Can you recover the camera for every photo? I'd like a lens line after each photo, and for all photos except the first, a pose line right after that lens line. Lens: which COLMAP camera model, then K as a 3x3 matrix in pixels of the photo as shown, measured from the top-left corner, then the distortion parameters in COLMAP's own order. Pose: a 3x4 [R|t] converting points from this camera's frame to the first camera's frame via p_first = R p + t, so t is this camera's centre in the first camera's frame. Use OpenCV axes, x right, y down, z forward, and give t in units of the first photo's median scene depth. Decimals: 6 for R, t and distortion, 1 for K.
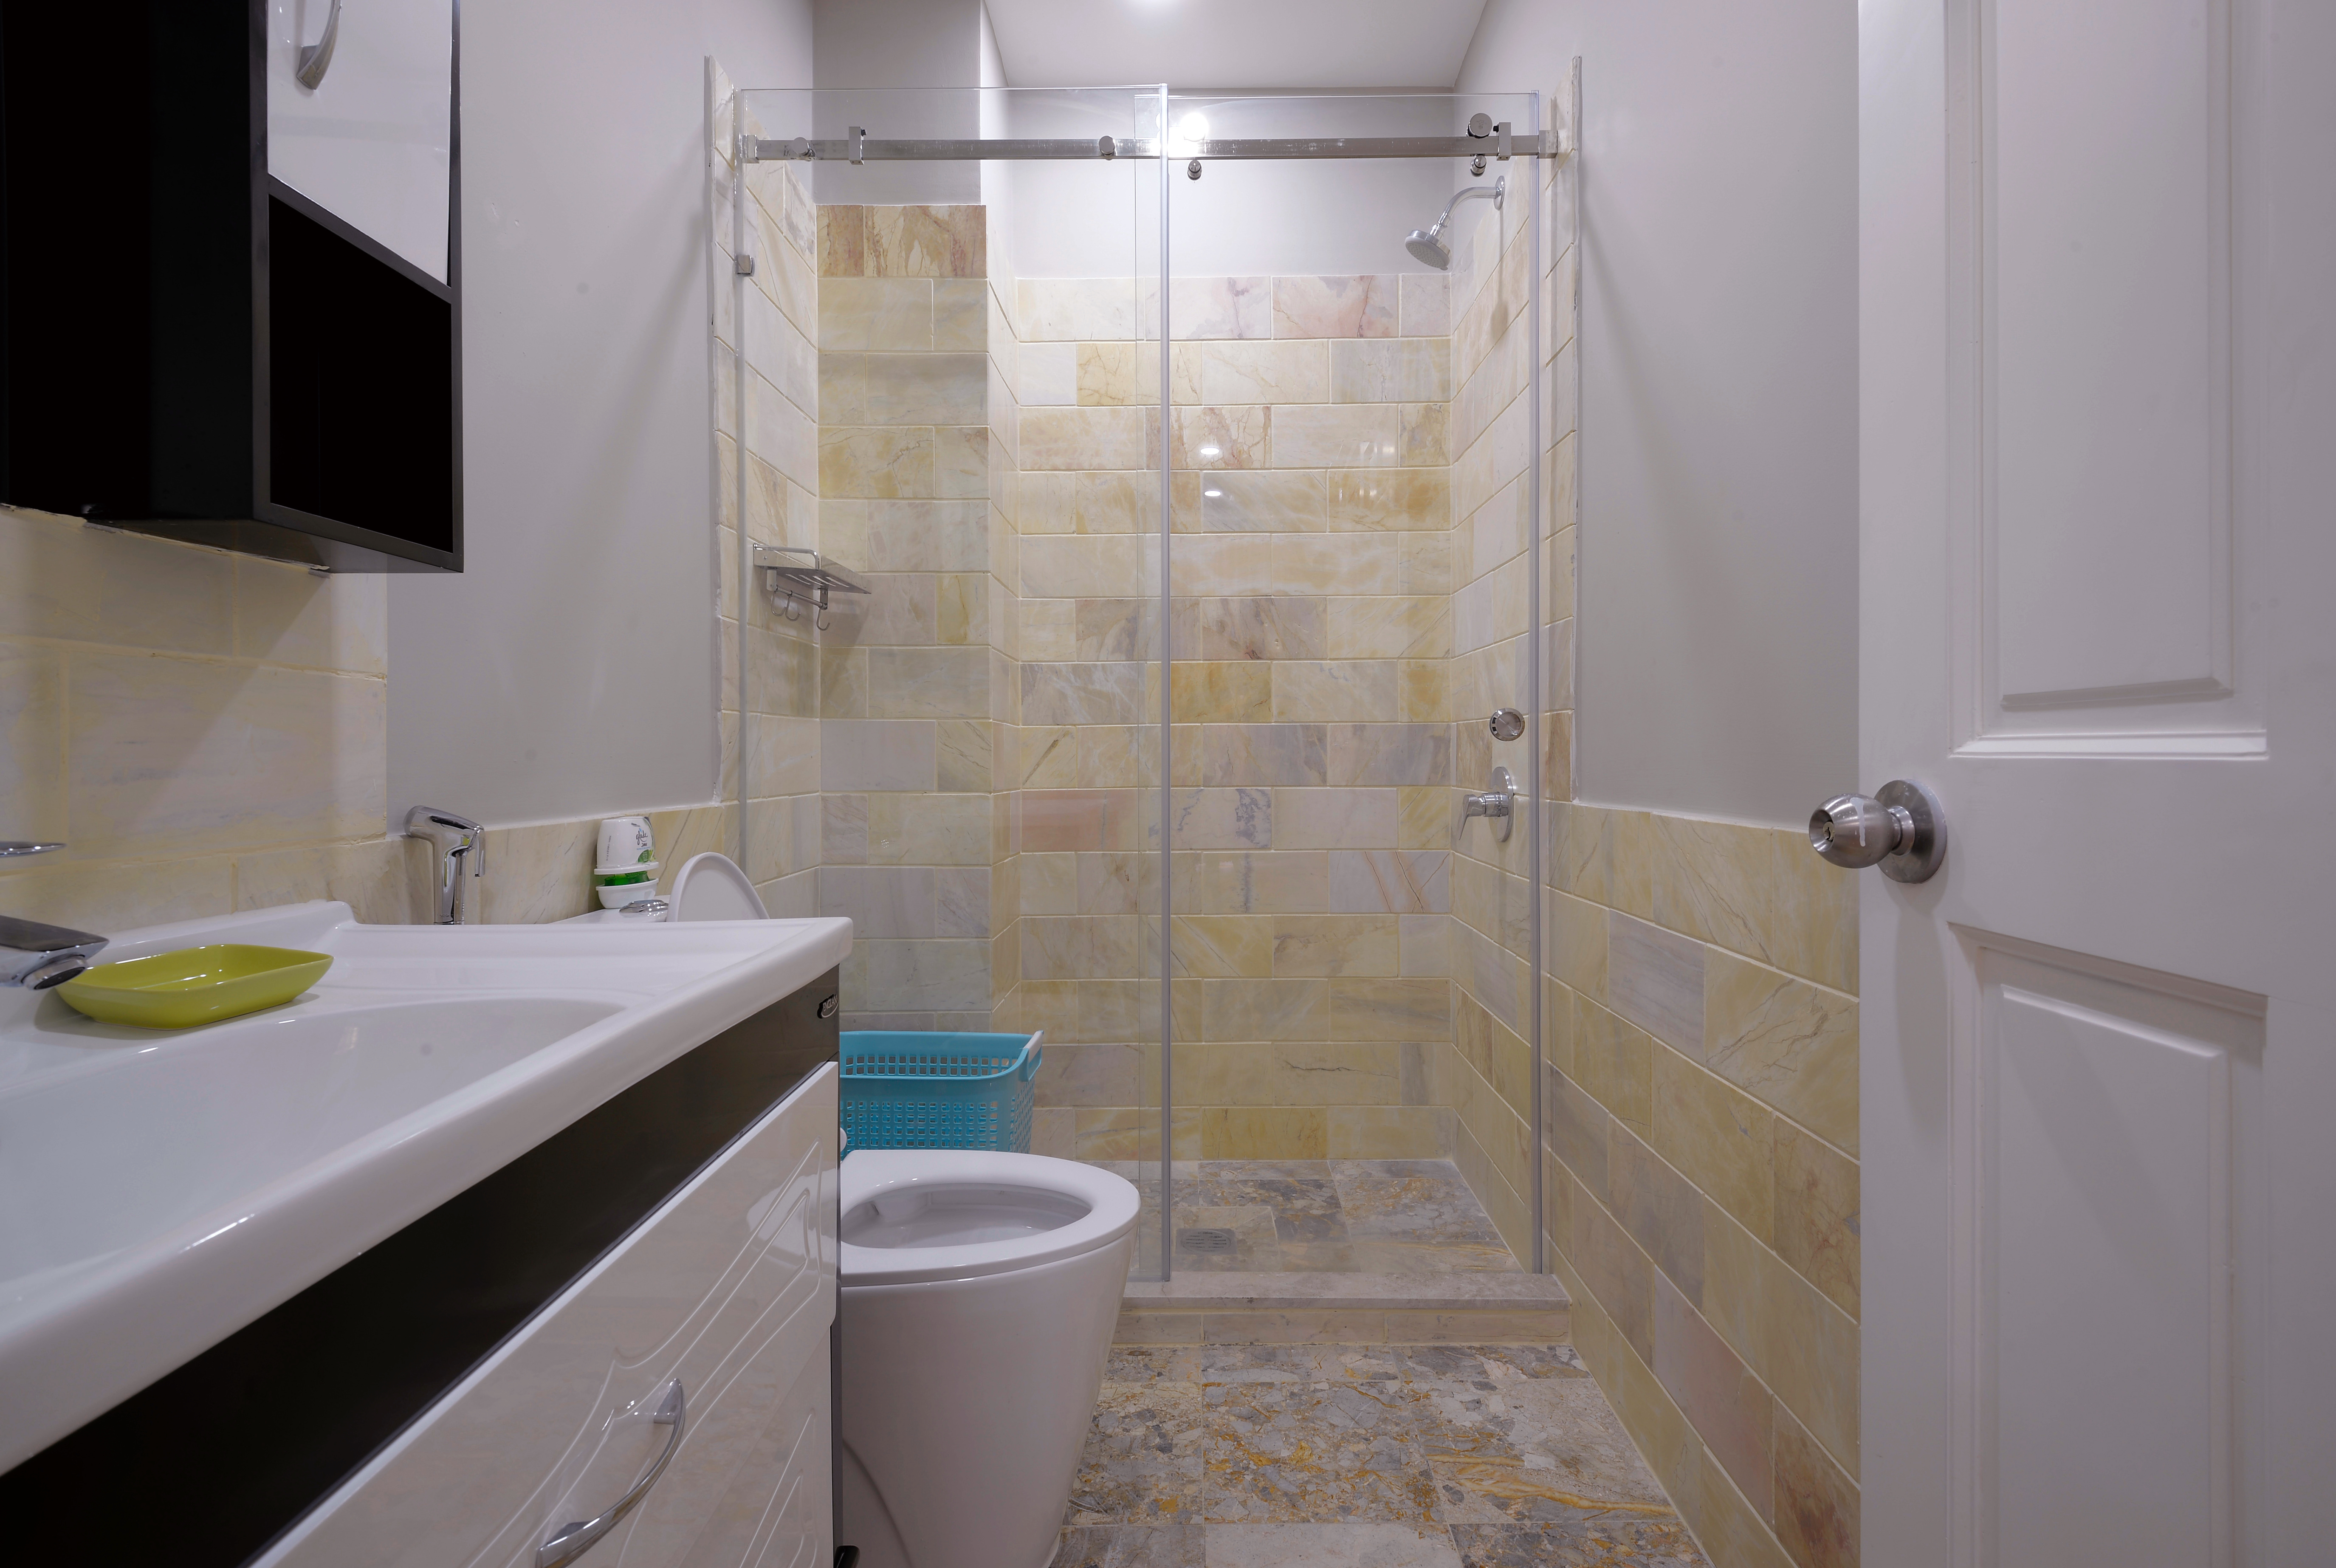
lens RADIAL K [[1053.4, 0, 1171.0], [0, 1053.4, 768.6], [0, 0, 1]] dist [0.008483, -0.001834]
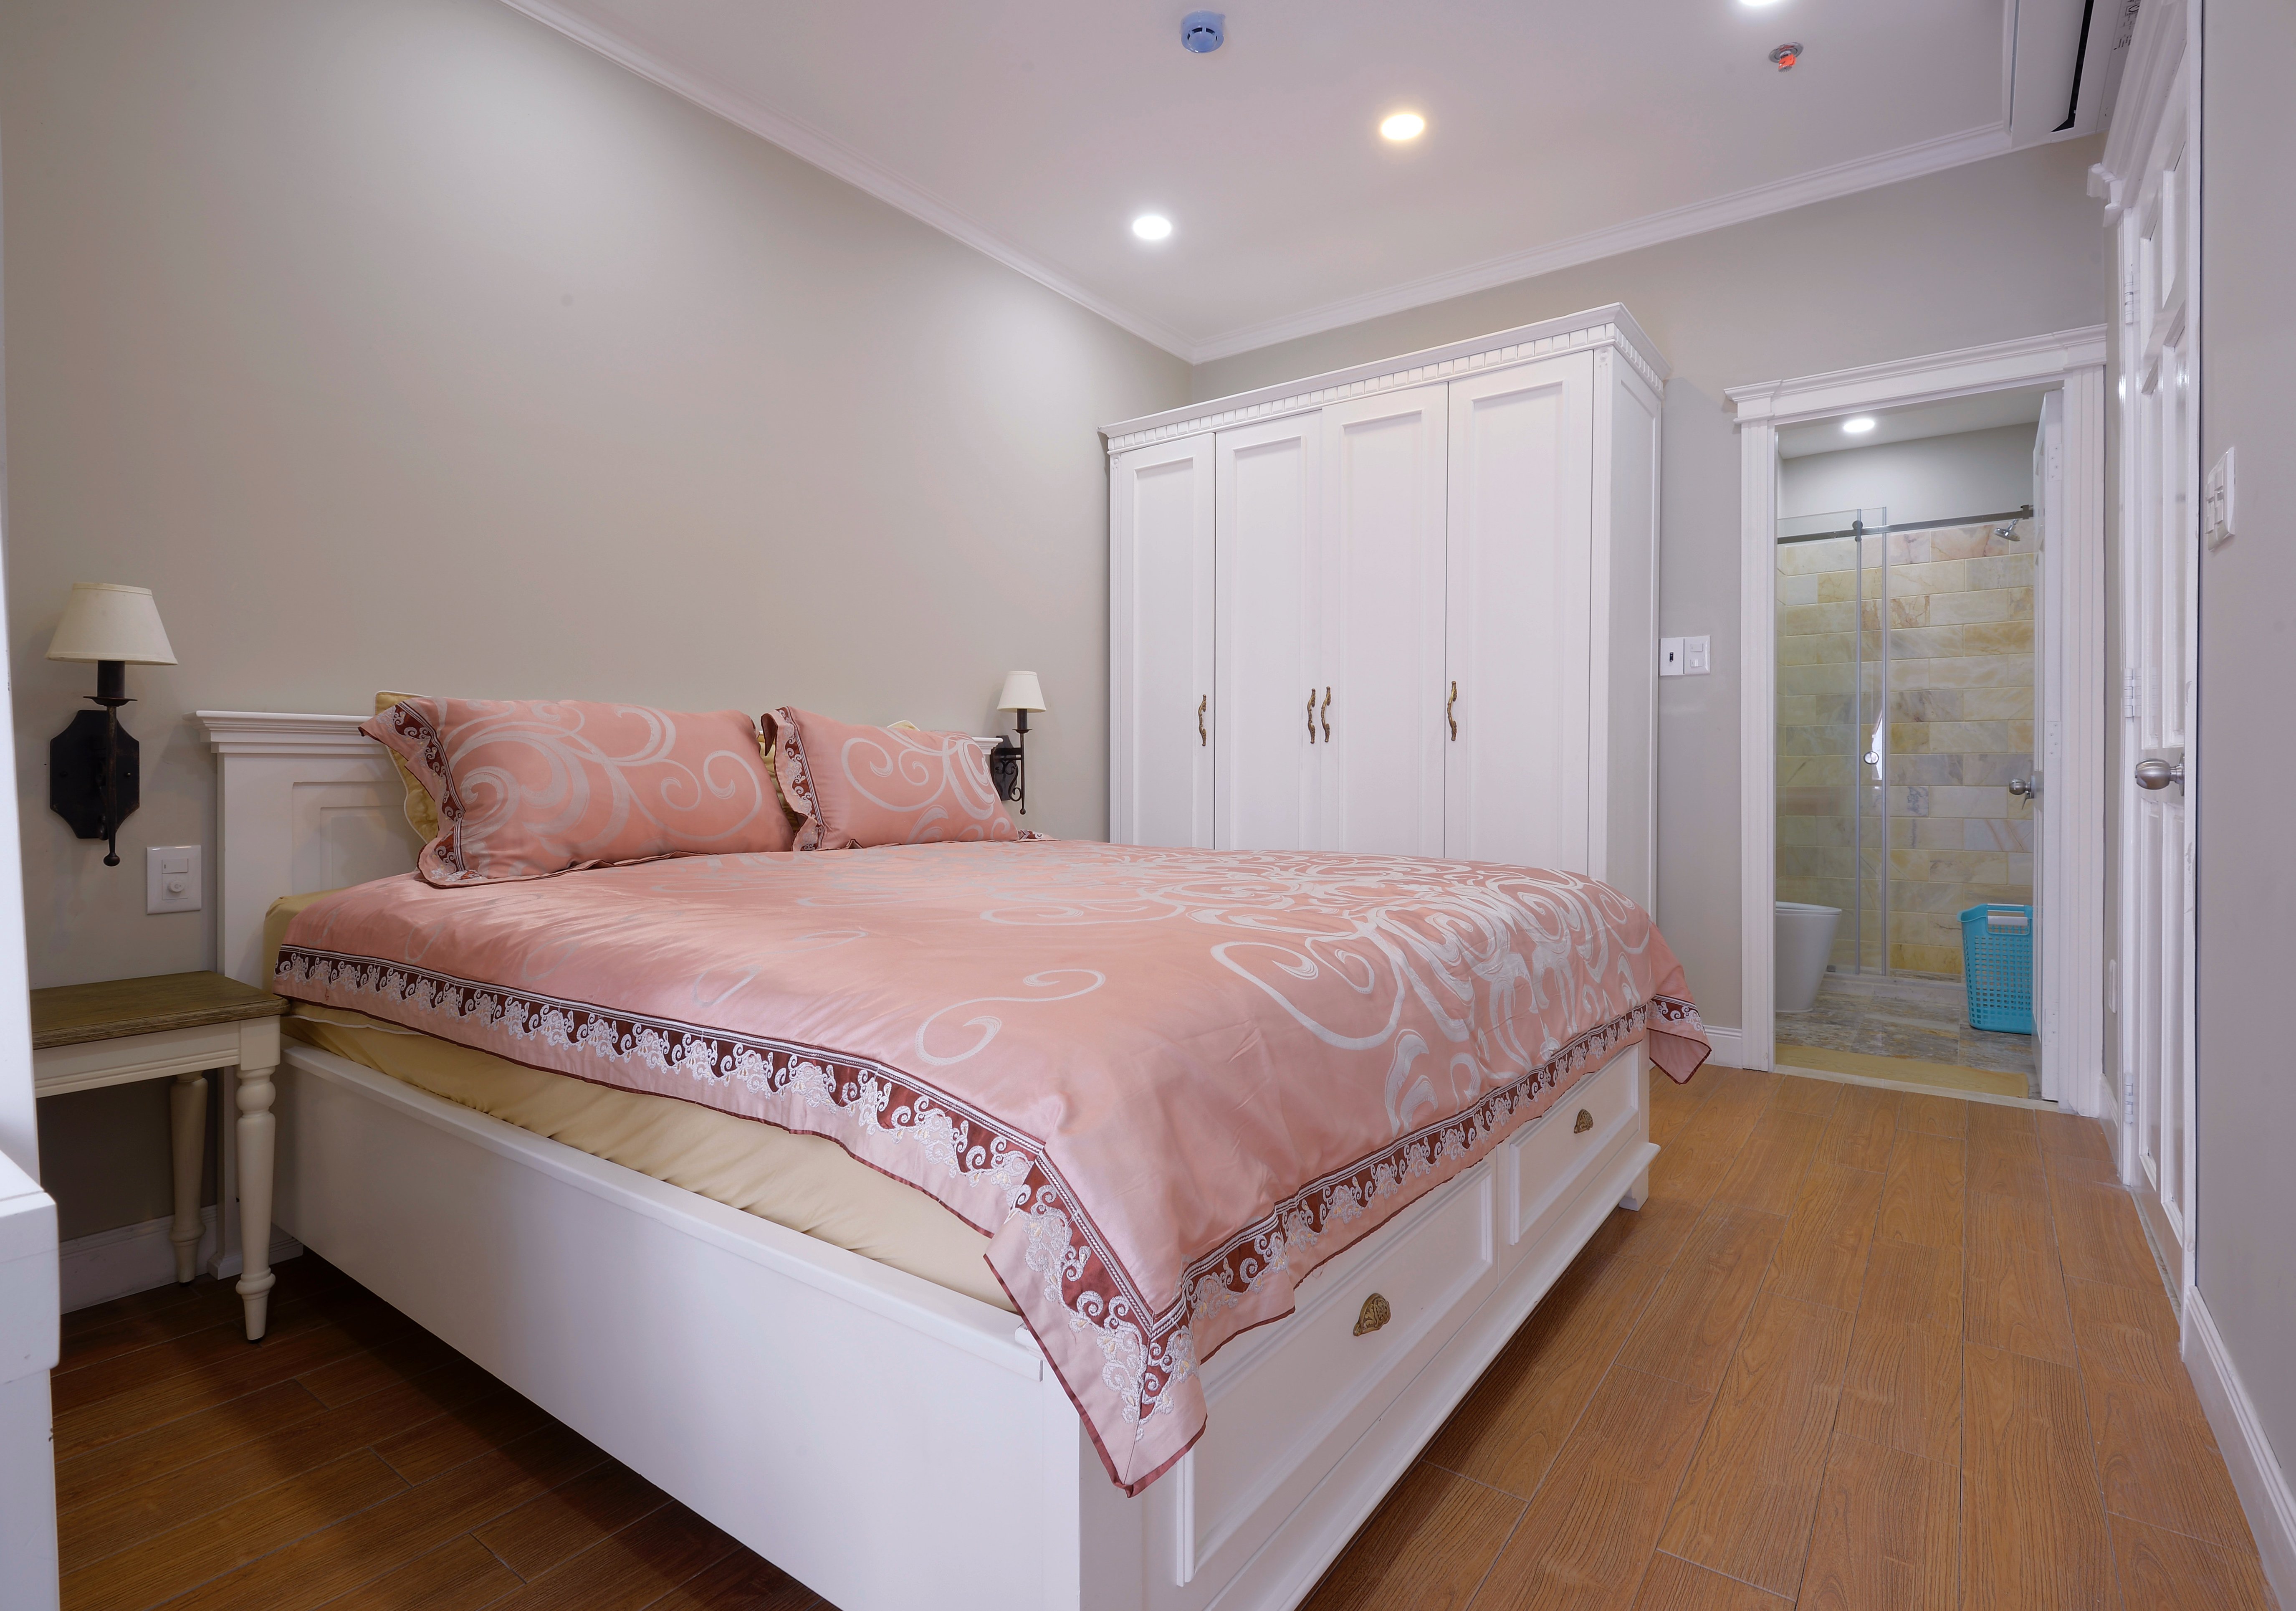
lens RADIAL K [[1125.3, 0, 1153.6], [0, 1125.3, 790.2], [0, 0, 1]] dist [-0.005093, -0.000428]
pose [[0.827738, 0.007032, -0.561071, 0.072961], [-0.008099, 0.999967, 0.000585, 0.036303], [0.561057, 0.004060, 0.827767, -1.578937]]
